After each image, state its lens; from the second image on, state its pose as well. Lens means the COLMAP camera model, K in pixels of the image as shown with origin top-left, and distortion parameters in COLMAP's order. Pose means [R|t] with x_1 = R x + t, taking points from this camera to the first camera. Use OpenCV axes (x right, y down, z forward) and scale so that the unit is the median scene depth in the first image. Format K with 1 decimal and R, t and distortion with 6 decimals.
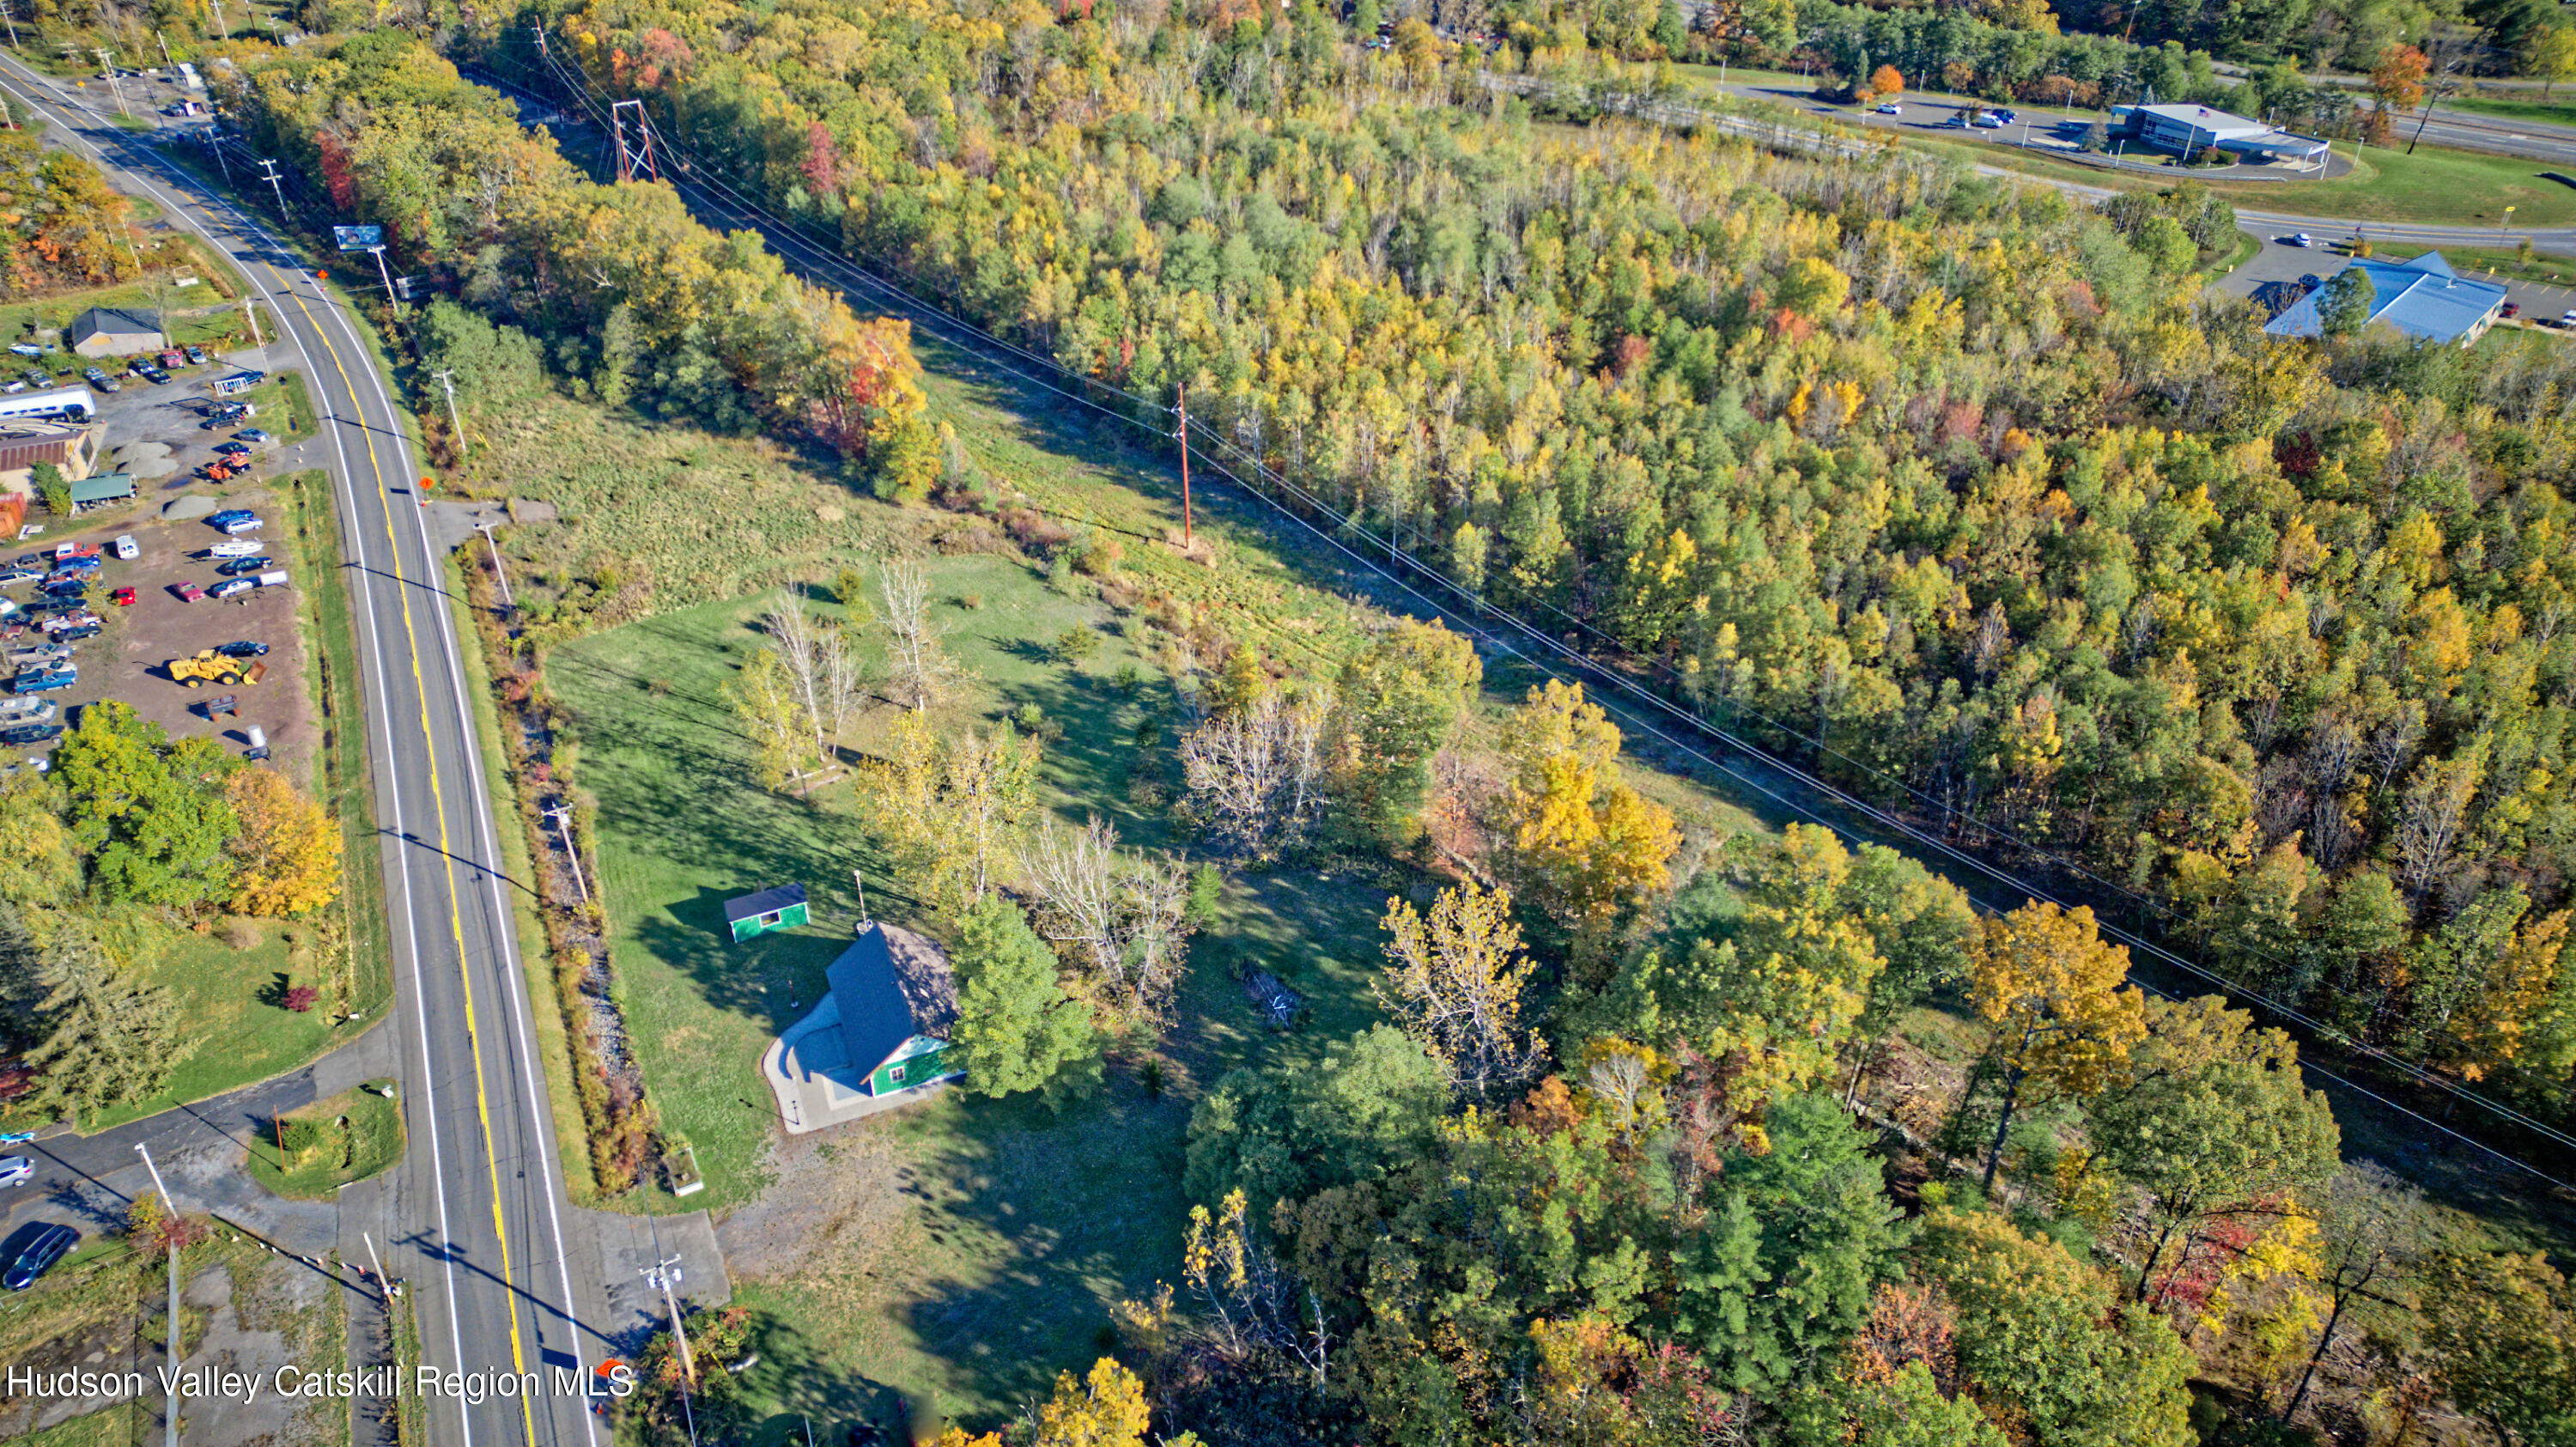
lens RADIAL K [[1797.6, 0, 1290.0], [0, 1797.6, 766.5], [0, 0, 1]] dist [0.067864, -0.082434]
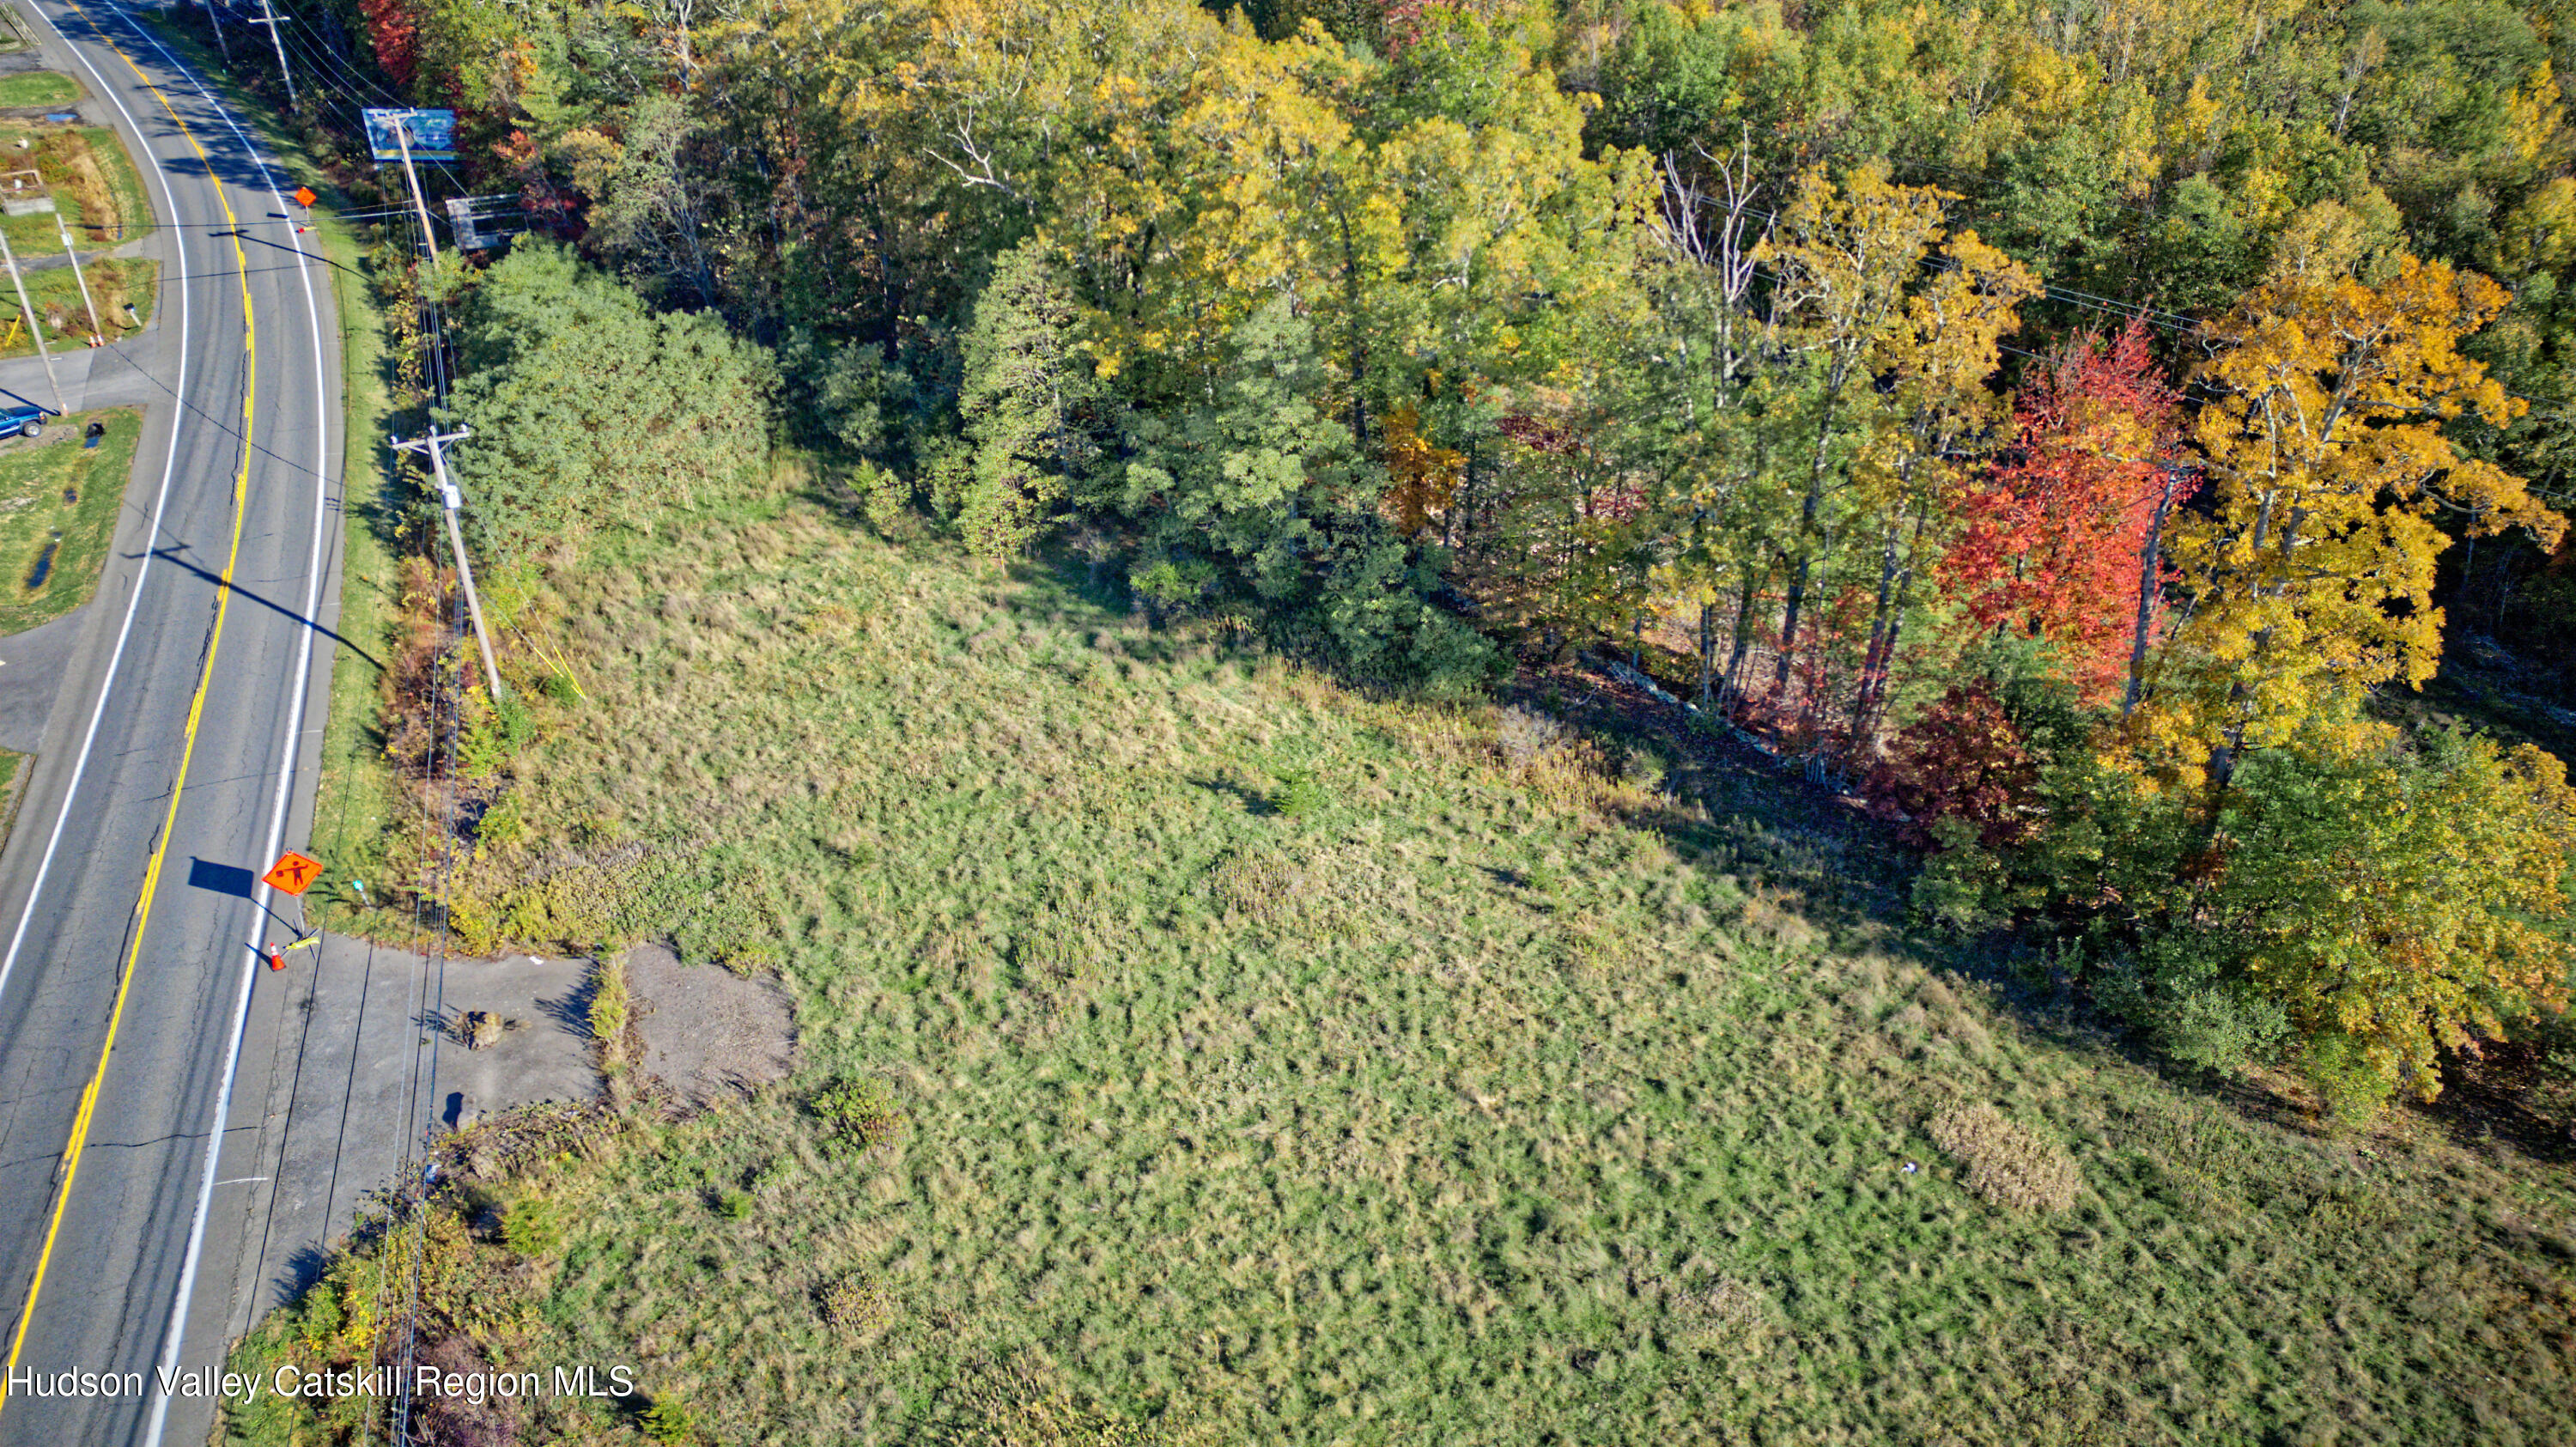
lens RADIAL K [[1785.4, 0, 1288.0], [0, 1785.4, 723.5], [0, 0, 1]] dist [0.147486, -0.193028]
pose [[0.994352, 0.054446, -0.091098, -0.285116], [-0.059486, 0.996792, -0.053552, -0.153921], [0.087890, 0.058669, 0.994401, 0.682265]]
